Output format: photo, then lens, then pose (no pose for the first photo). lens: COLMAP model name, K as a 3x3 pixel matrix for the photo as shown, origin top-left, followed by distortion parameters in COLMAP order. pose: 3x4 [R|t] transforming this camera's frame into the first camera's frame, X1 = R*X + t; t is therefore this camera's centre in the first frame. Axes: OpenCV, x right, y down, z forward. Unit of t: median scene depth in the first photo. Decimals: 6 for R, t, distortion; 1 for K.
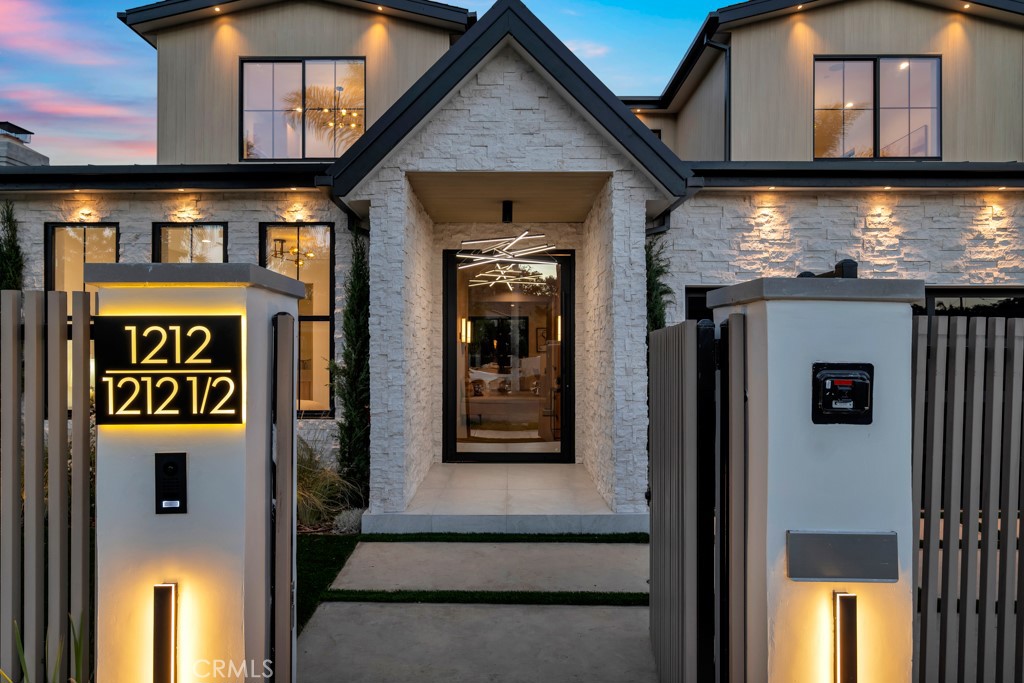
lens RADIAL K [[757.9, 0, 512.0], [0, 757.9, 341.5], [0, 0, 1]] dist [0.001369, 0.003434]
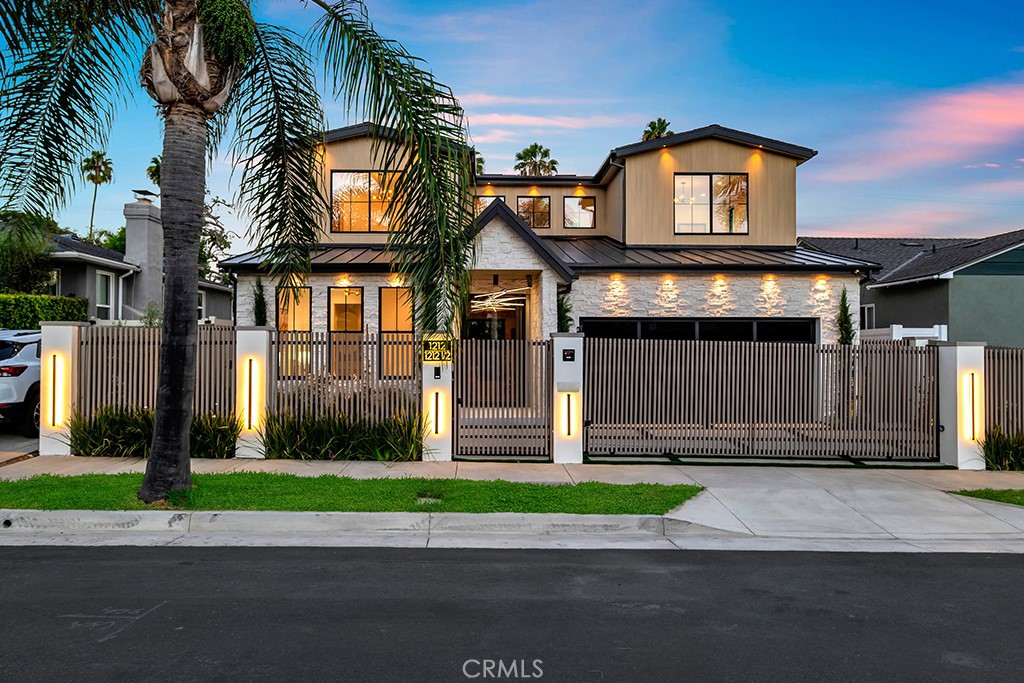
lens RADIAL K [[689.3, 0, 512.0], [0, 689.3, 341.5], [0, 0, 1]] dist [0.005076, 0.001059]
pose [[0.999501, -0.001229, 0.031572, -0.023596], [0.001124, 0.999994, 0.003331, -0.010386], [-0.031576, -0.003294, 0.999496, -0.953645]]
